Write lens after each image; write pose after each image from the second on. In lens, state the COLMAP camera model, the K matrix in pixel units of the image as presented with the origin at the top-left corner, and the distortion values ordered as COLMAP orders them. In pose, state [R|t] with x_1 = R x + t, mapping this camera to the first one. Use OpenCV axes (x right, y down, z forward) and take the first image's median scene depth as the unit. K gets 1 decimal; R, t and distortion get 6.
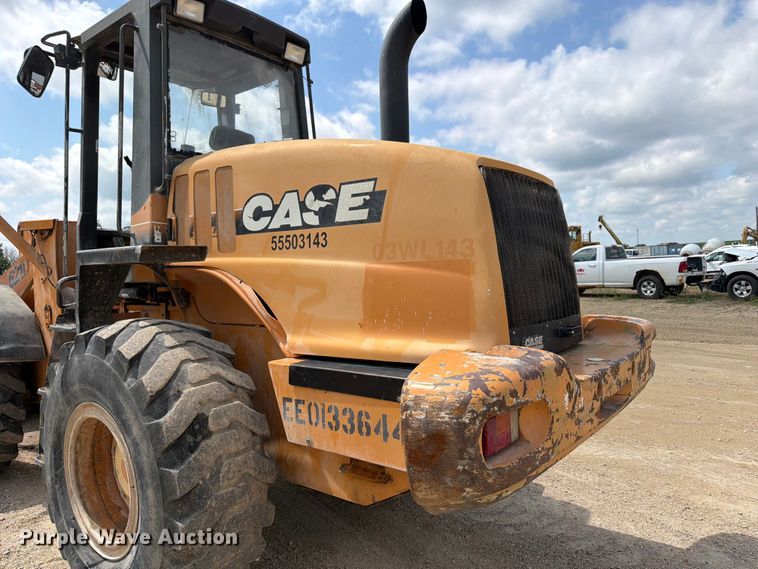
lens RADIAL K [[534.3, 0, 378.1], [0, 534.3, 283.1], [0, 0, 1]] dist [0.105760, -0.155313]
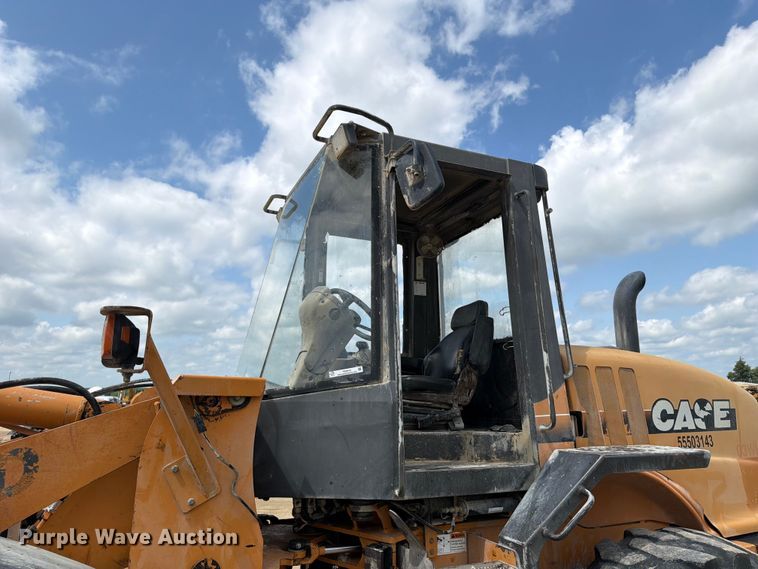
lens RADIAL K [[530.9, 0, 380.4], [0, 530.9, 272.5], [0, 0, 1]] dist [0.051091, -0.069926]
pose [[0.459100, 0.244327, 0.854126, -1.706599], [0.006959, 0.960419, -0.278474, -0.117357], [-0.888357, 0.133791, 0.439228, 1.079753]]
